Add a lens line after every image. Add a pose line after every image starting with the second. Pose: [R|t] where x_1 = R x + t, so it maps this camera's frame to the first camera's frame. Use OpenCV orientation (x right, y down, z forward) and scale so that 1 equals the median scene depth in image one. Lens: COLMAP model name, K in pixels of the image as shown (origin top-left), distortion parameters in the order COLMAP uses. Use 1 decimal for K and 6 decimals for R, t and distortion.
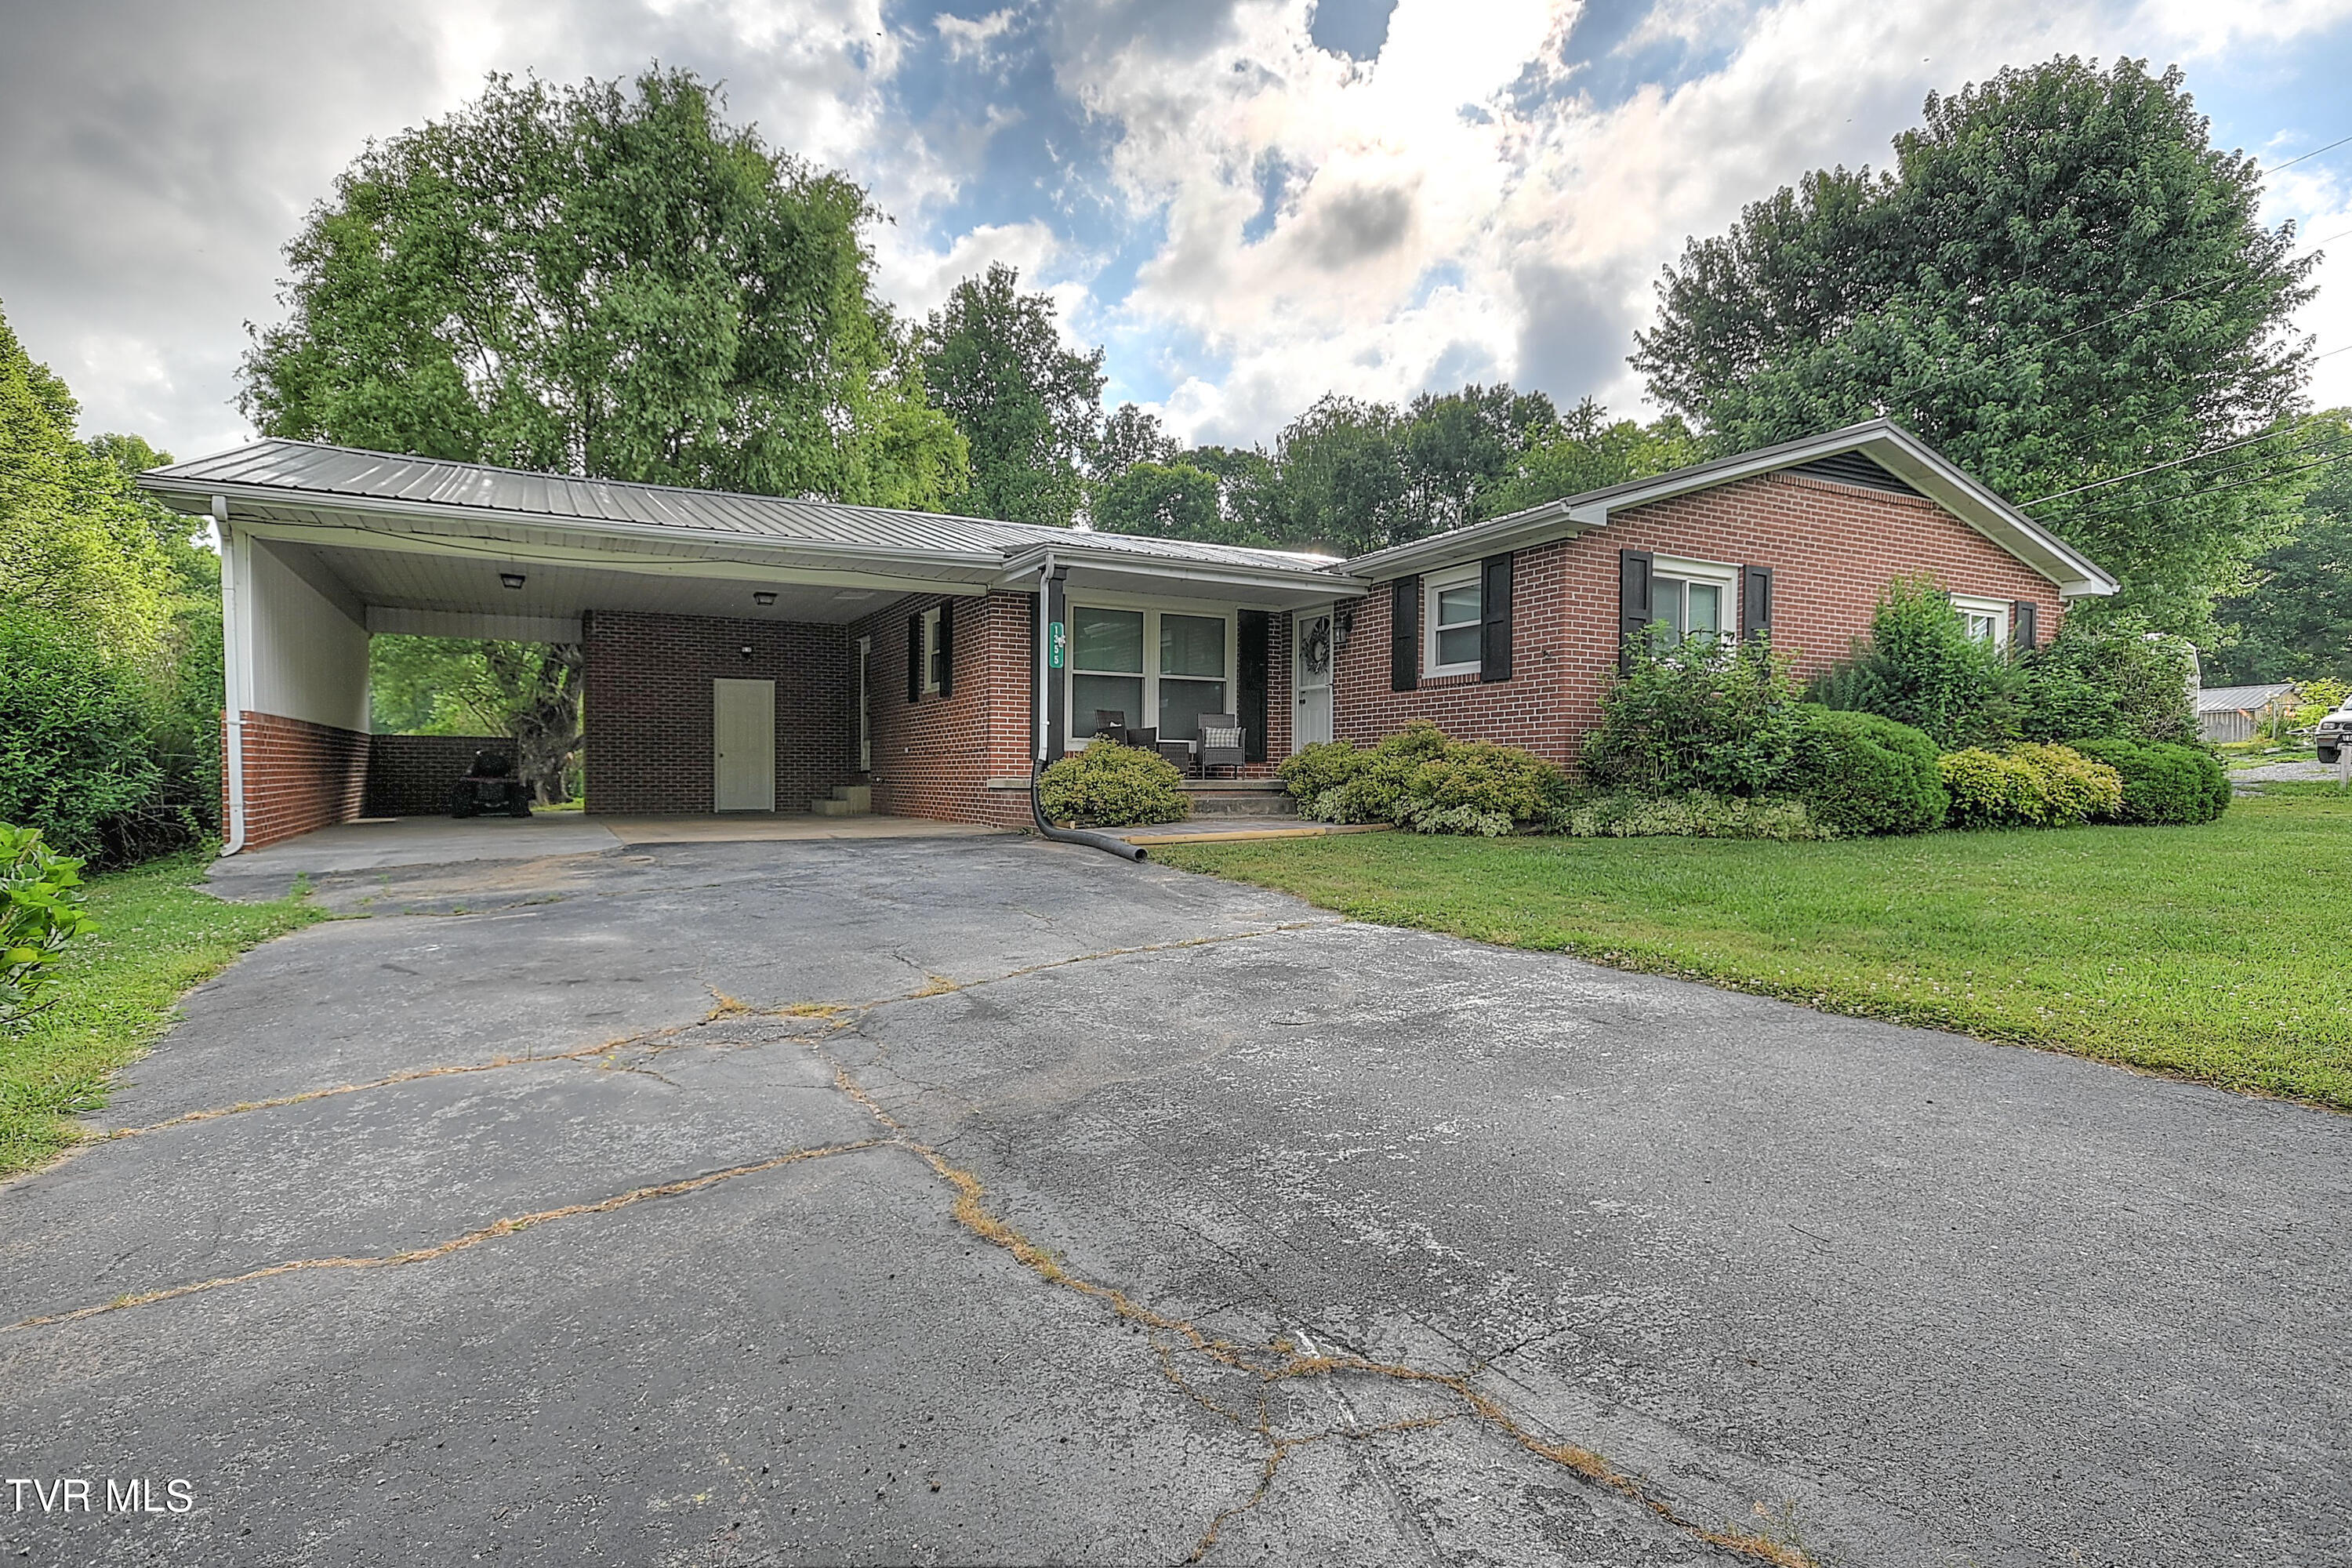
lens RADIAL K [[1191.0, 0, 1180.2], [0, 1191.0, 786.6], [0, 0, 1]] dist [0.015742, 0.000964]
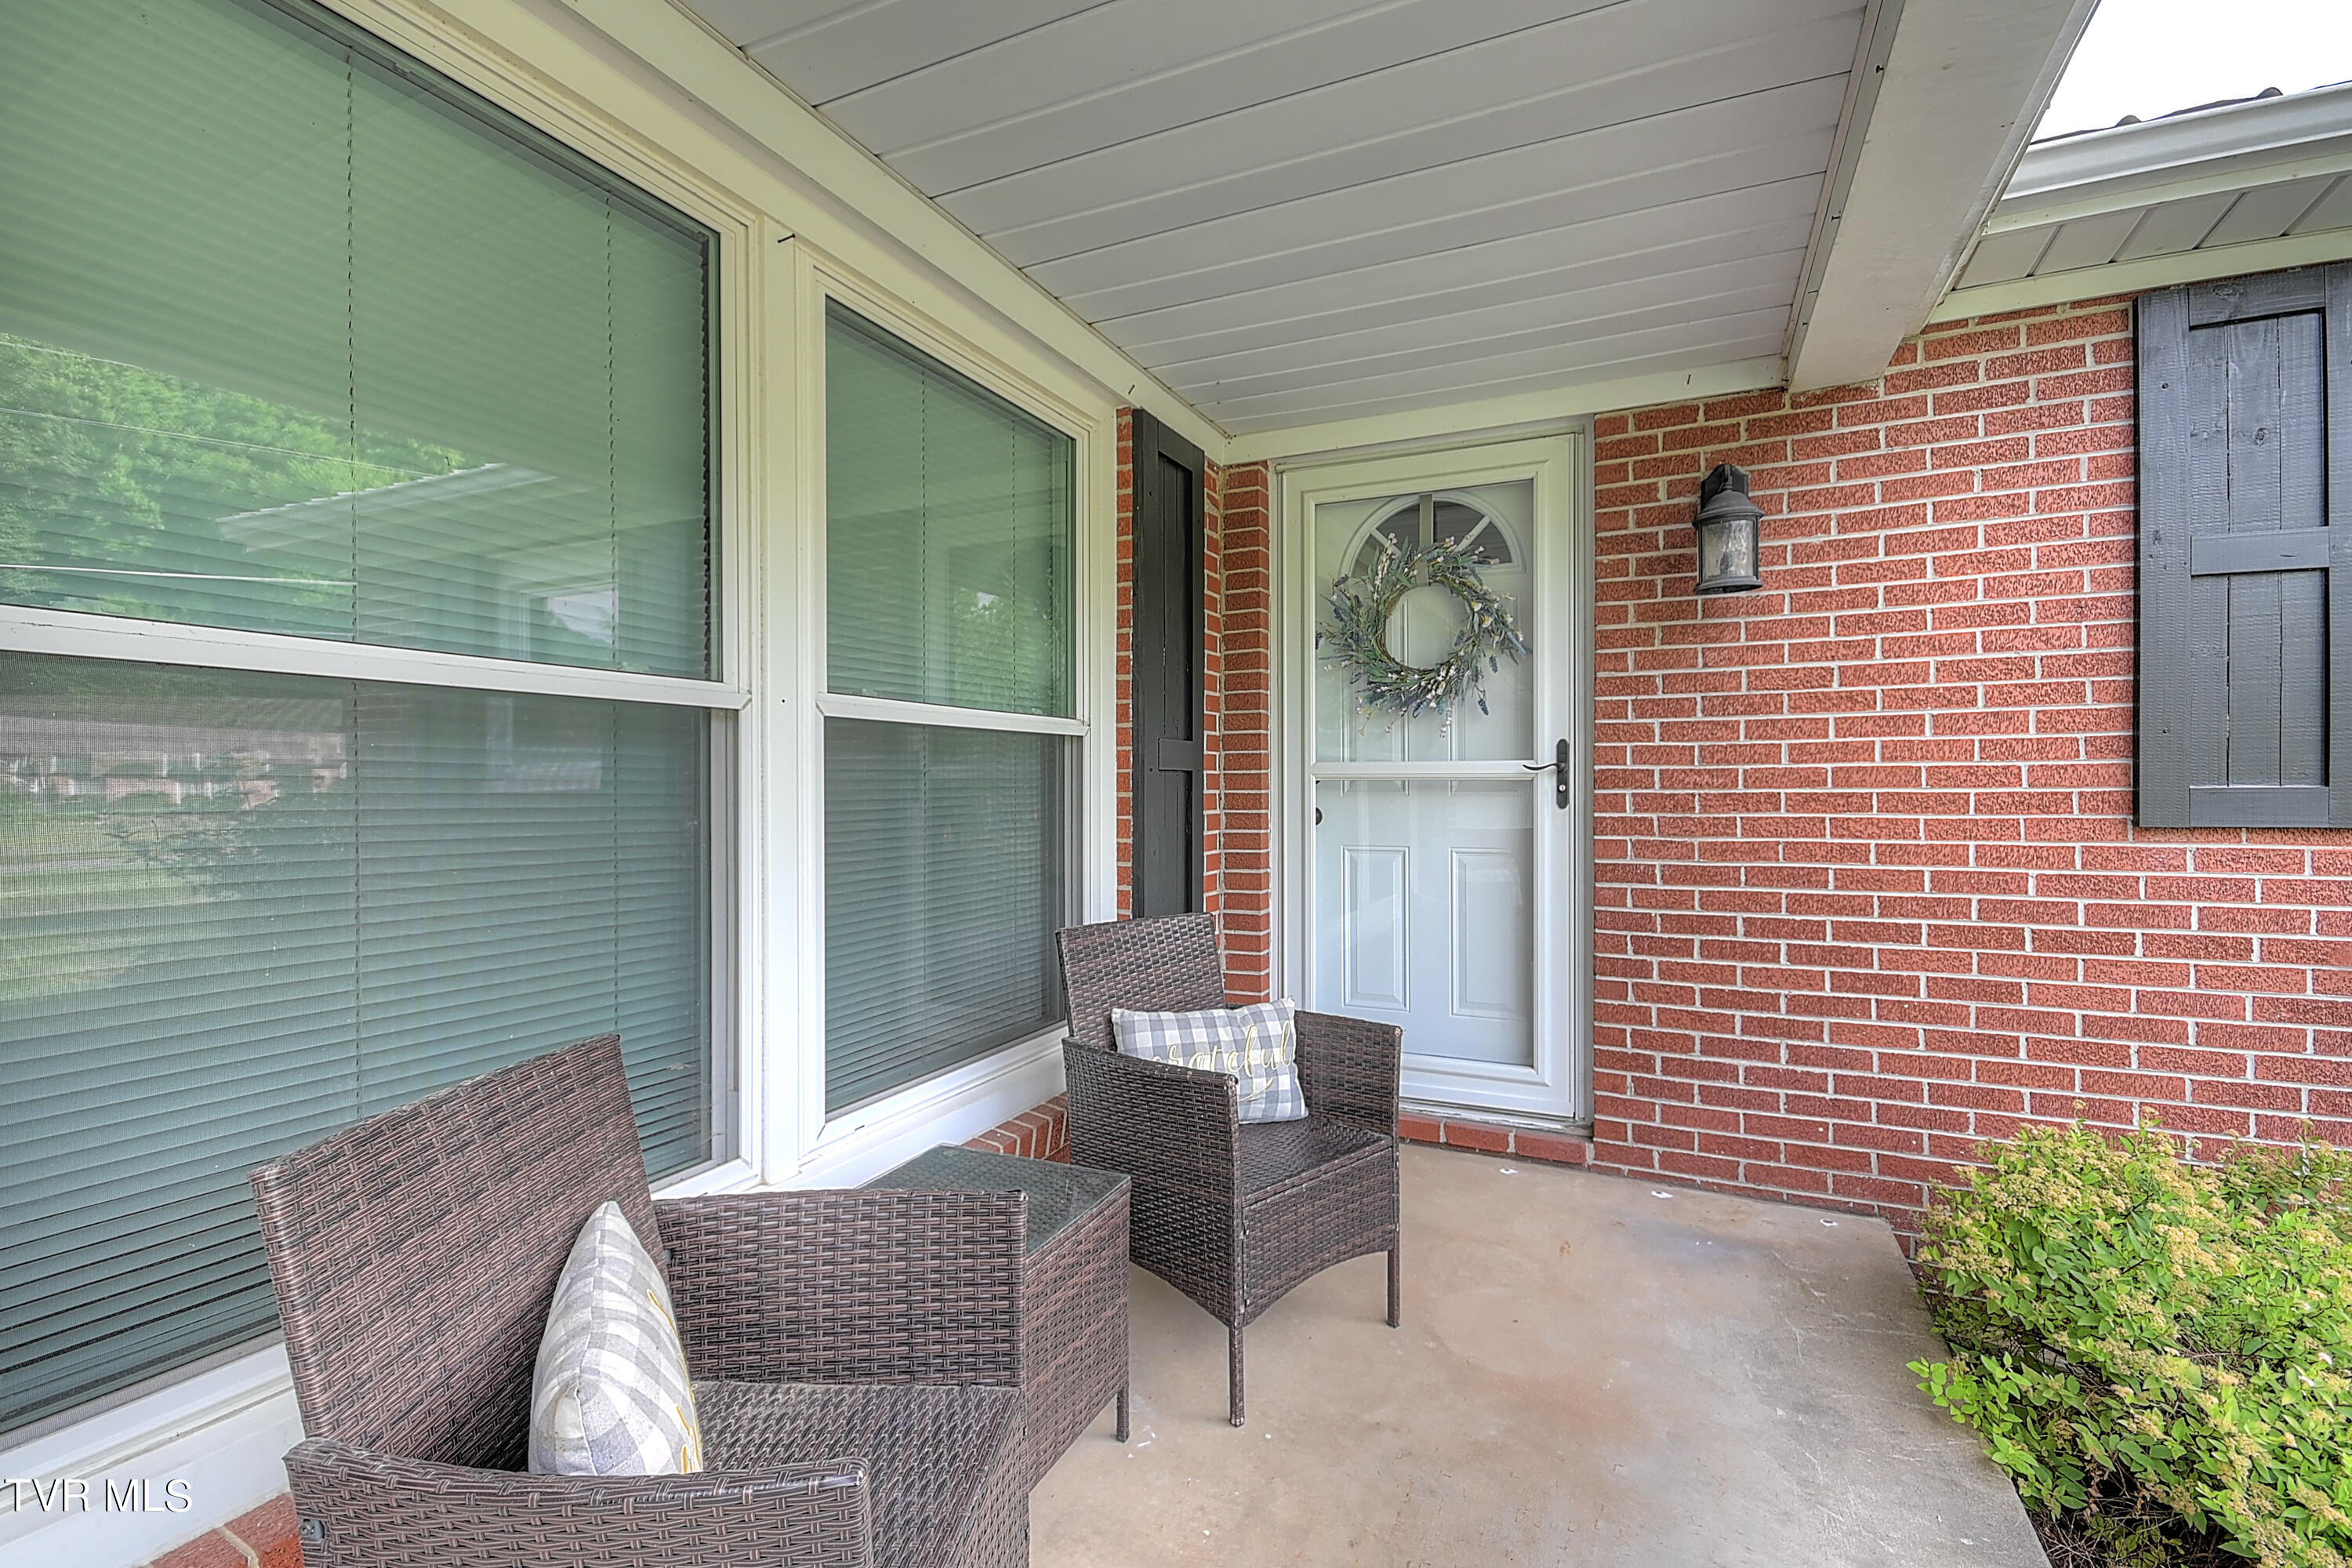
lens RADIAL K [[1073.7, 0, 1179.7], [0, 1073.7, 787.8], [0, 0, 1]] dist [-0.000279, -0.000021]
pose [[0.807165, -0.008445, 0.590265, -0.064641], [0.014722, 0.999875, -0.005827, -0.083322], [-0.590142, 0.013393, 0.807188, 0.893196]]
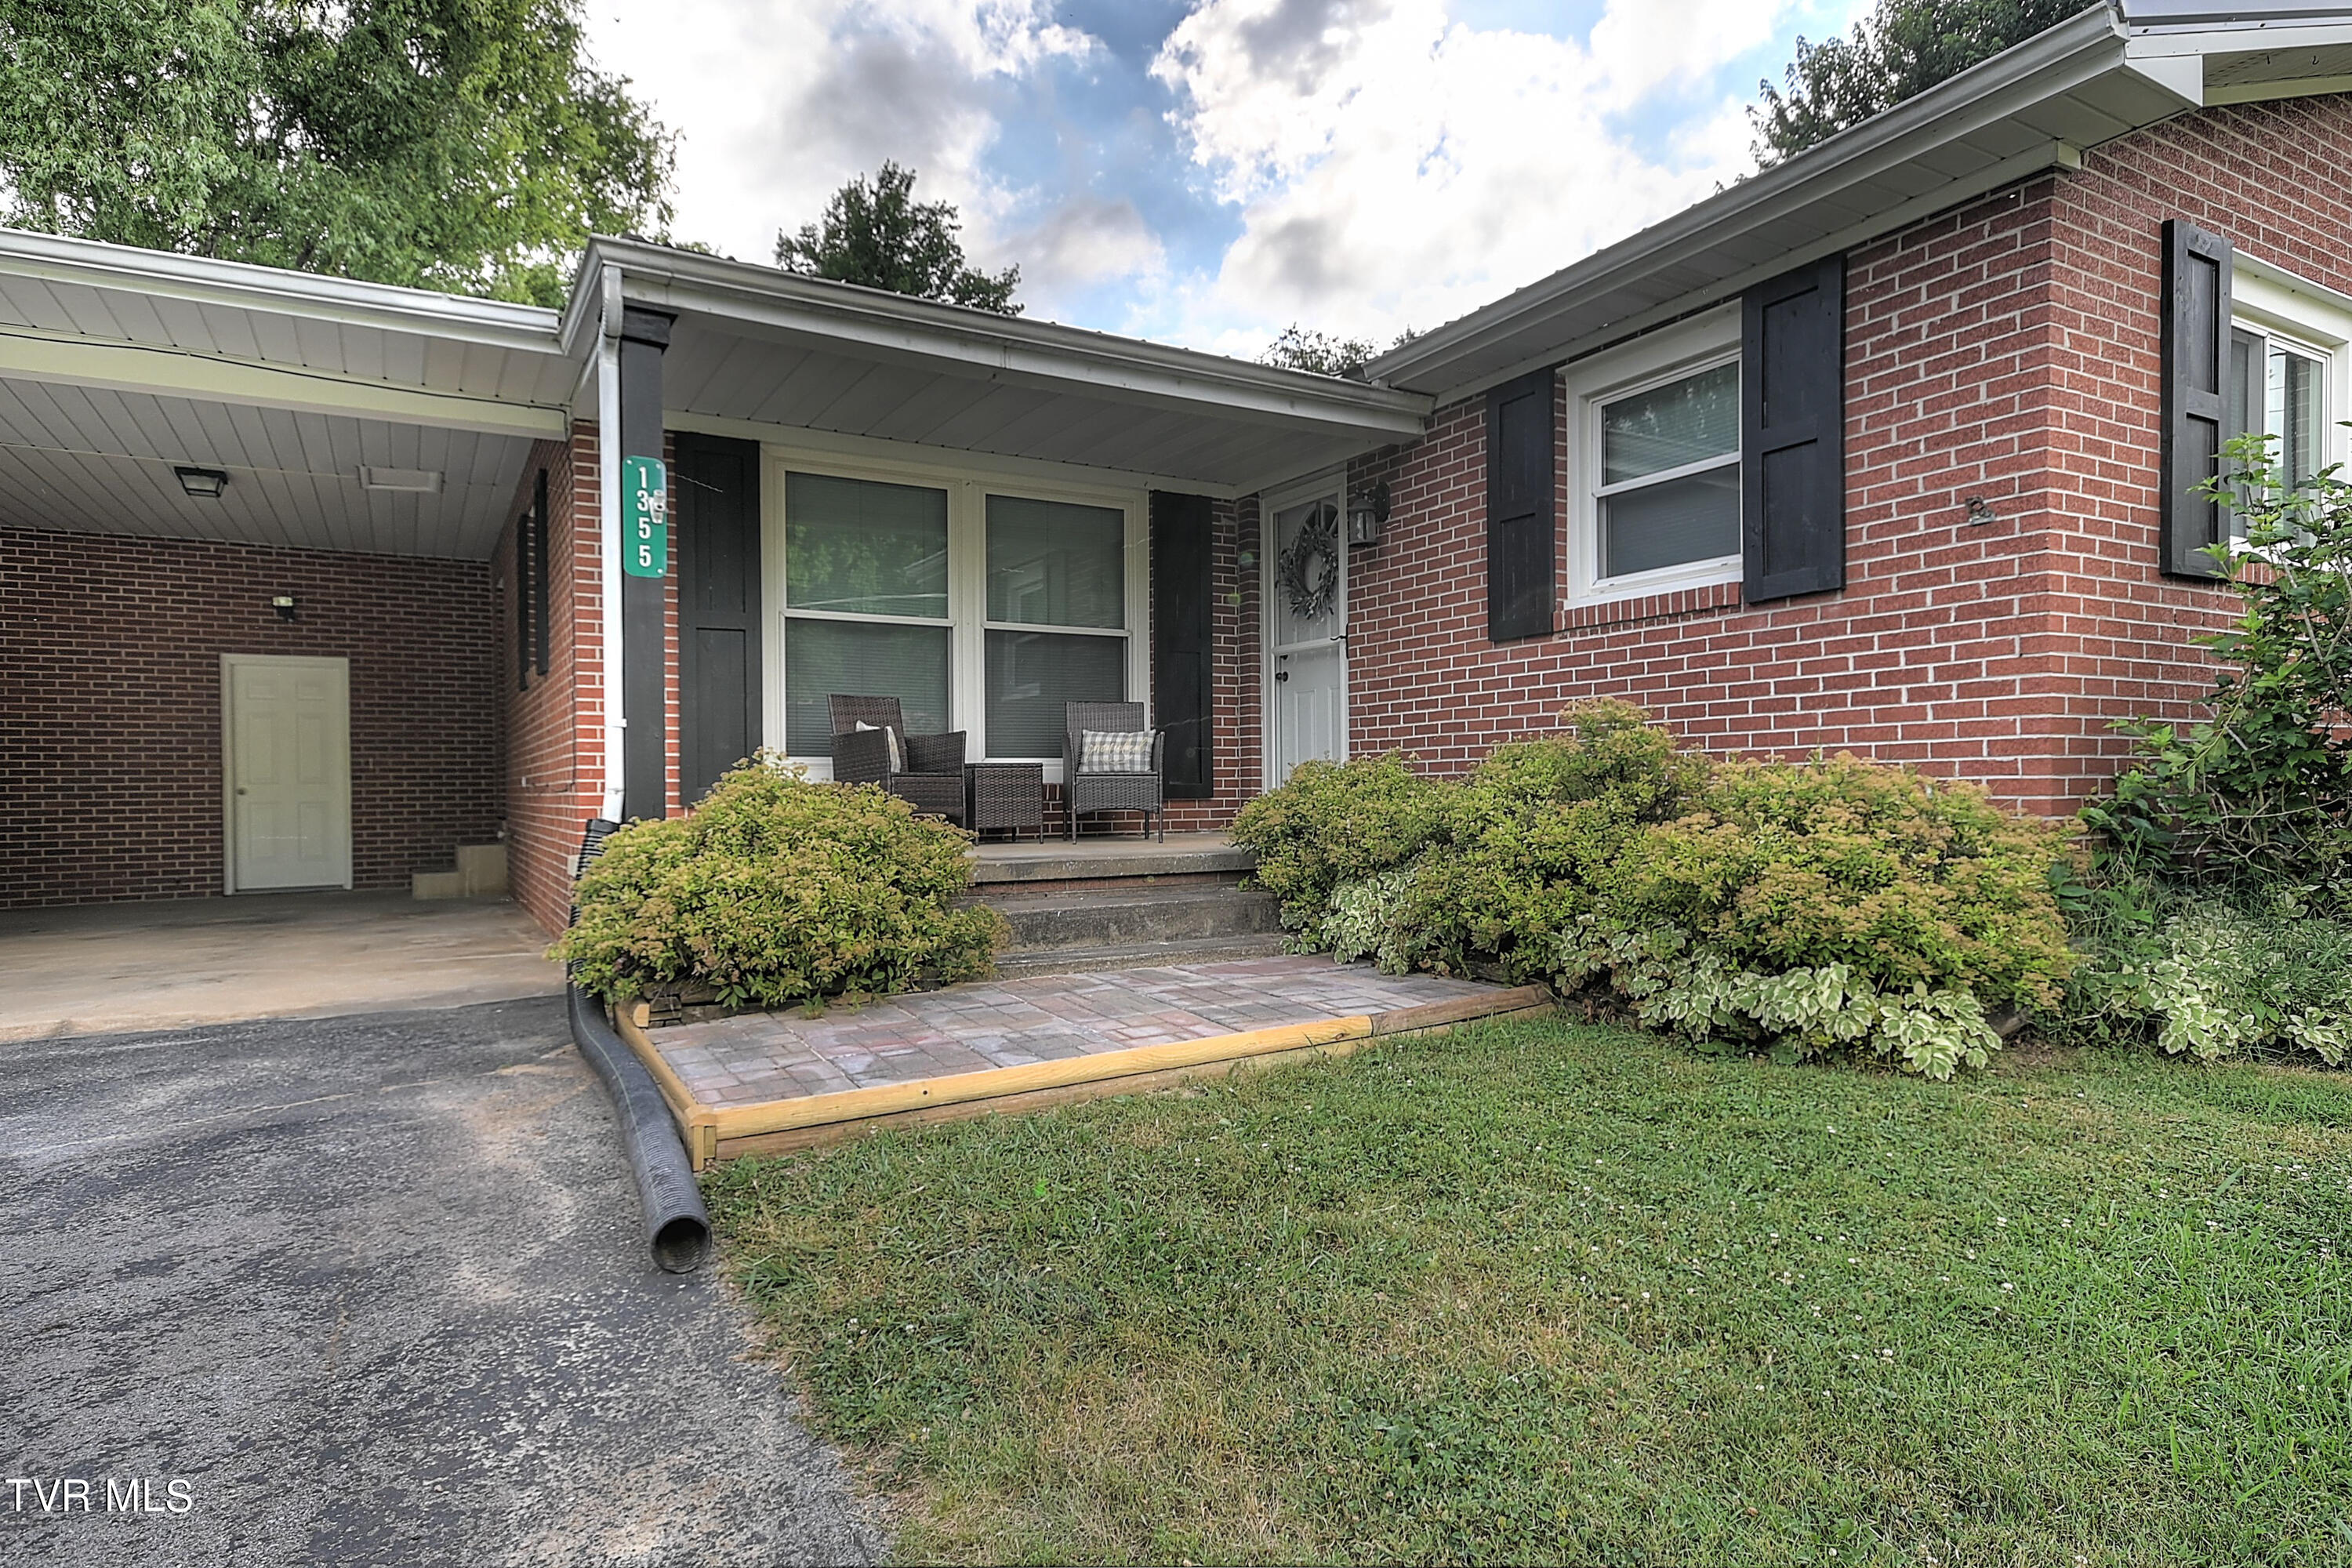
lens RADIAL K [[1269.9, 0, 1170.4], [0, 1269.9, 785.3], [0, 0, 1]] dist [0.031972, 0.000372]
pose [[0.999543, -0.014504, 0.026527, 0.044071], [0.014689, 0.999869, -0.006791, -0.024250], [-0.026425, 0.007177, 0.999625, 0.504335]]
